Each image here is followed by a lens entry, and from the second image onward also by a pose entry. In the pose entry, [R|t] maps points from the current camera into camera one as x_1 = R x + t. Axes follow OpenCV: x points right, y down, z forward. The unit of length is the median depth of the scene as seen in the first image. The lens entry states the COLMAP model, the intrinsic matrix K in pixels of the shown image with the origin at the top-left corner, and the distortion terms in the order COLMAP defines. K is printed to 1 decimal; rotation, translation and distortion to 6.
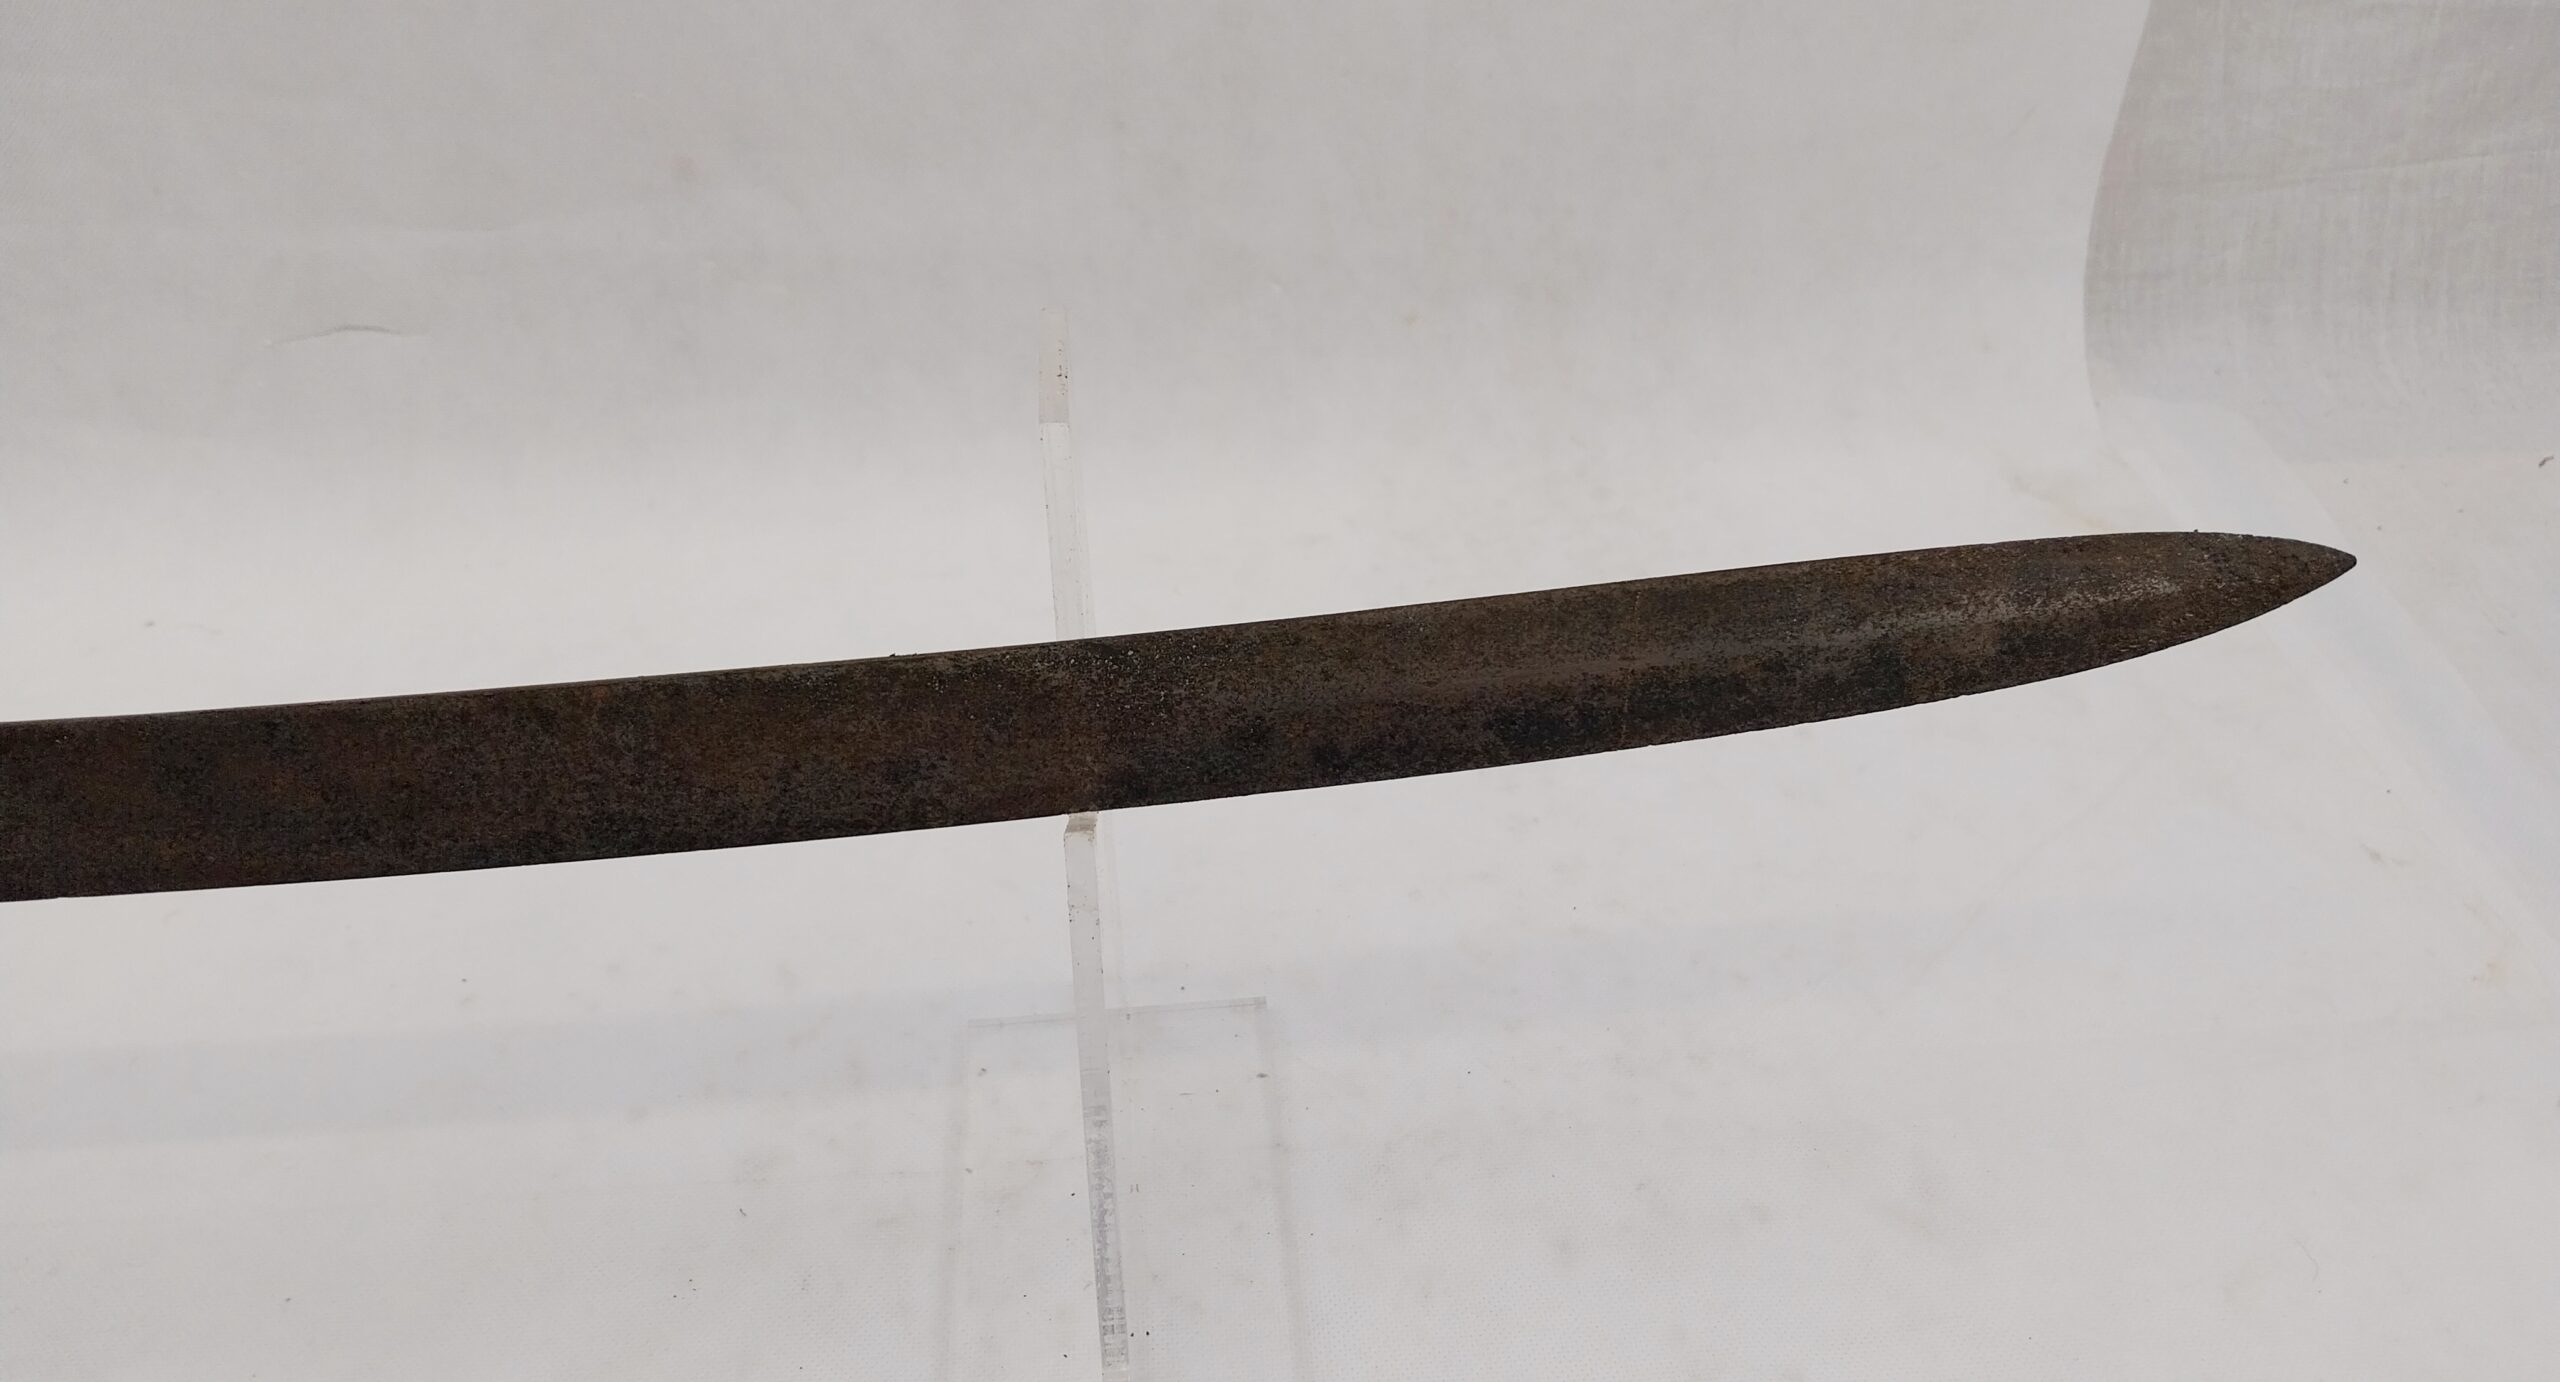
lens RADIAL K [[1923.2, 0, 1276.6], [0, 1923.2, 715.0], [0, 0, 1]] dist [-0.014471, -0.034724]
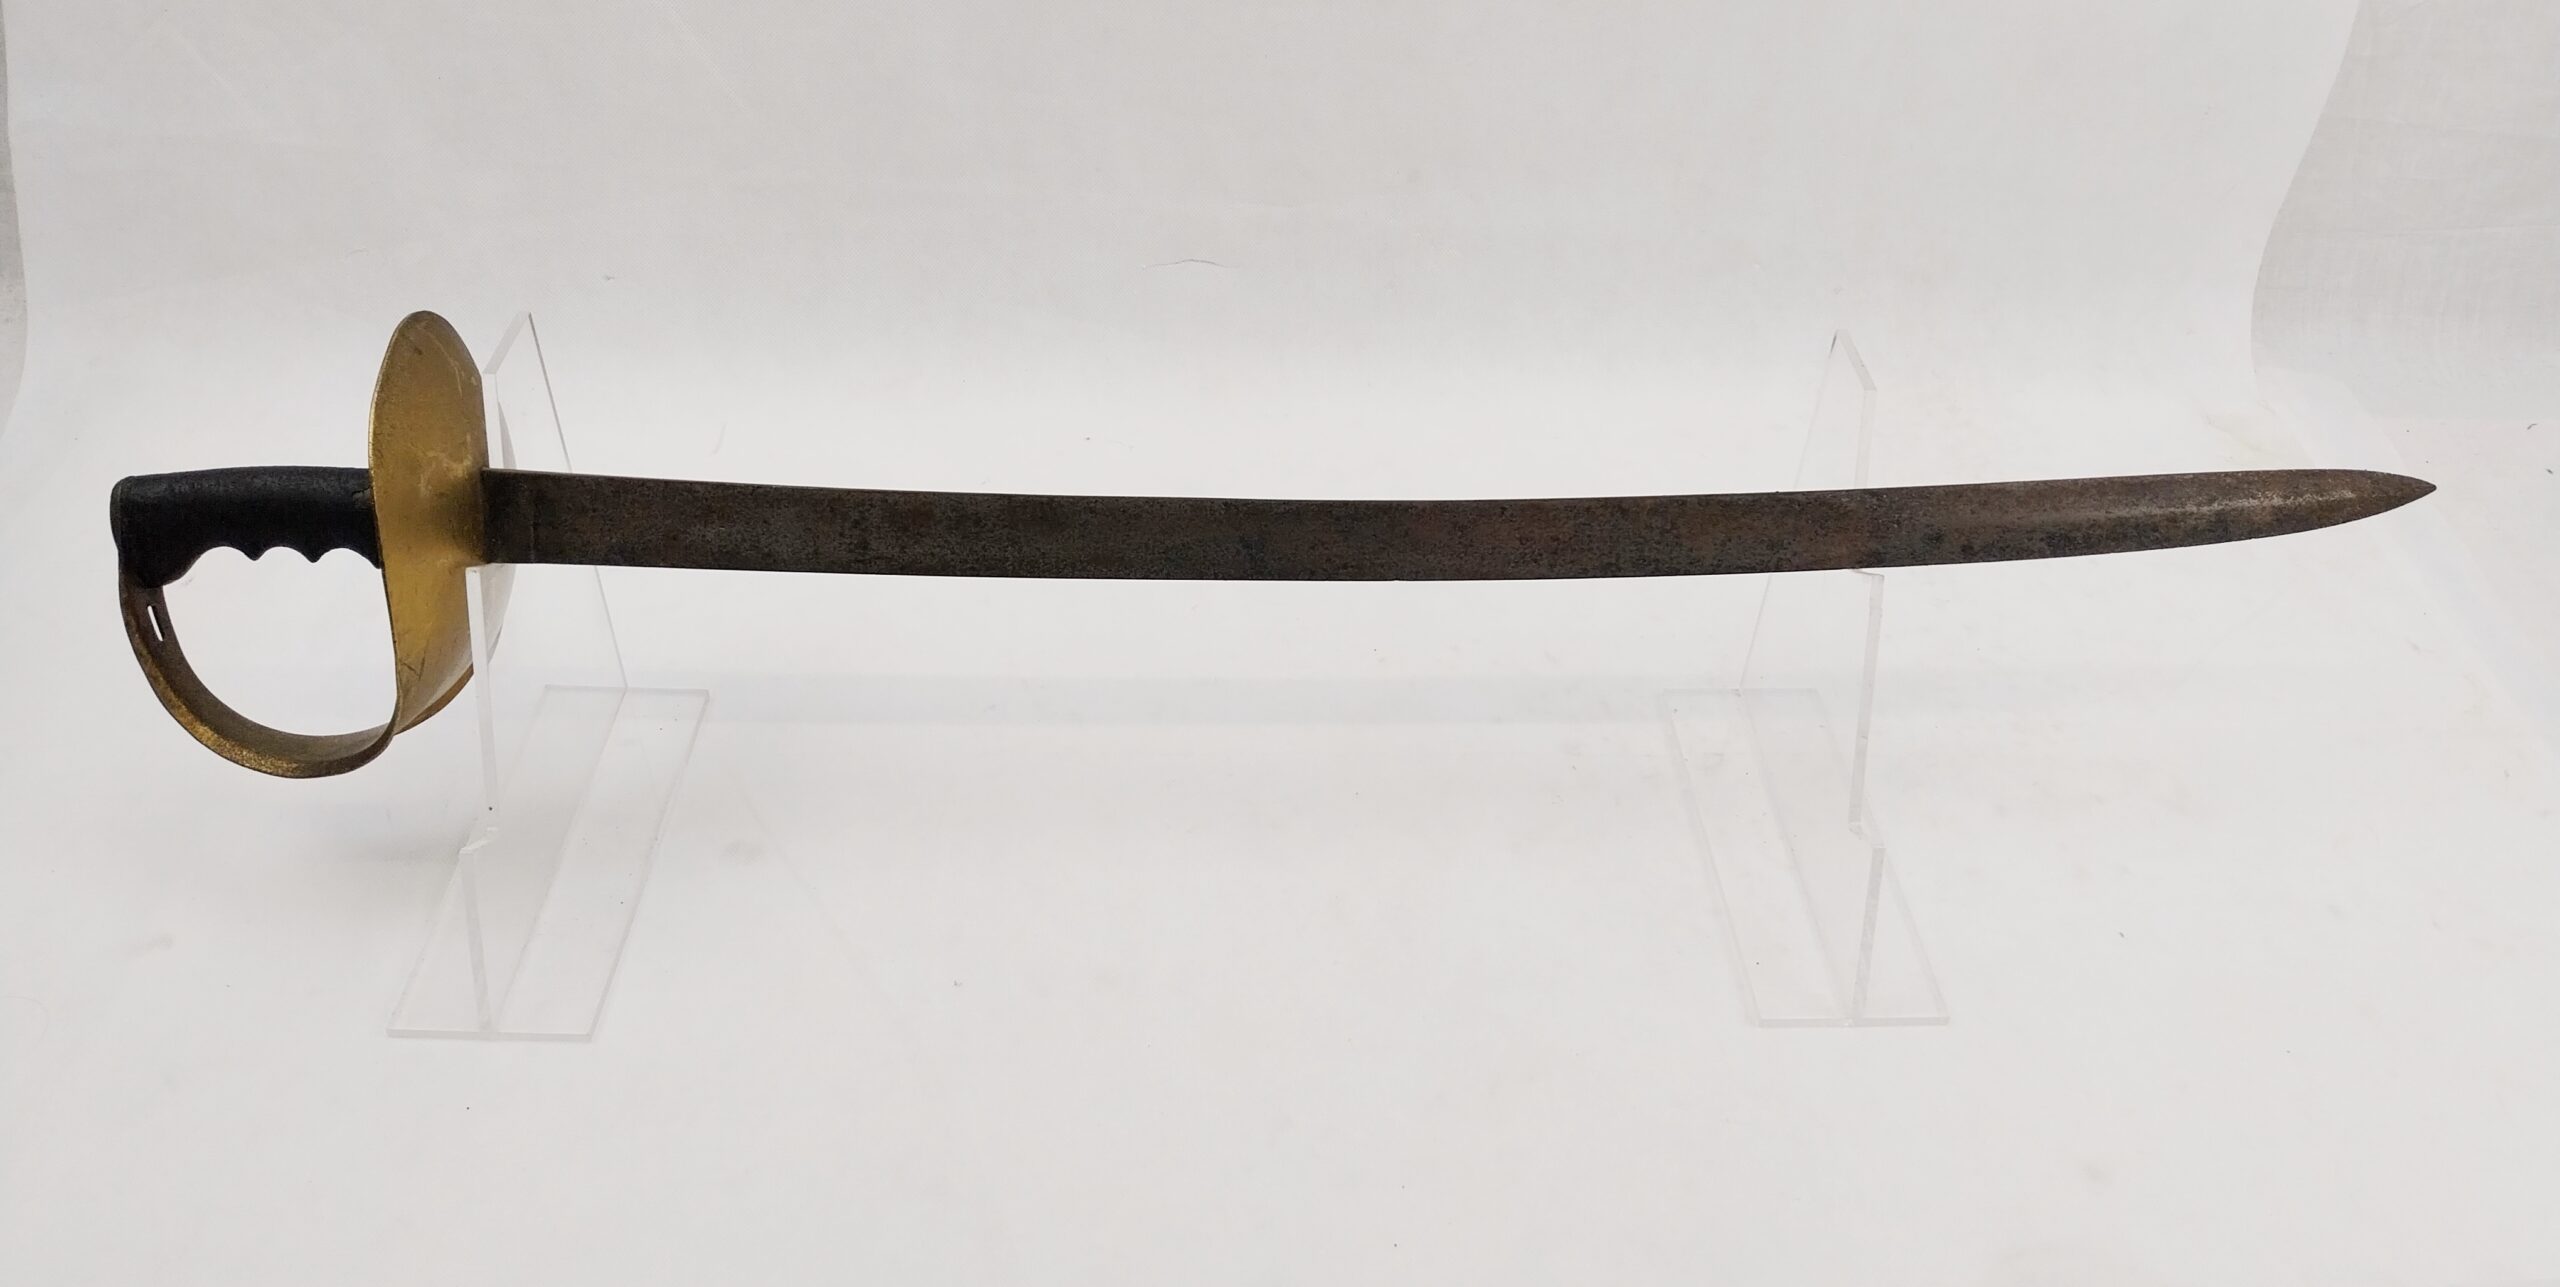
lens RADIAL K [[1821.4, 0, 1323.8], [0, 1821.4, 684.9], [0, 0, 1]] dist [-0.035831, -0.002758]
pose [[0.998425, 0.055559, 0.007810, -0.712453], [-0.055986, 0.995663, 0.074307, 0.062728], [-0.003648, -0.074628, 0.997205, -1.063663]]
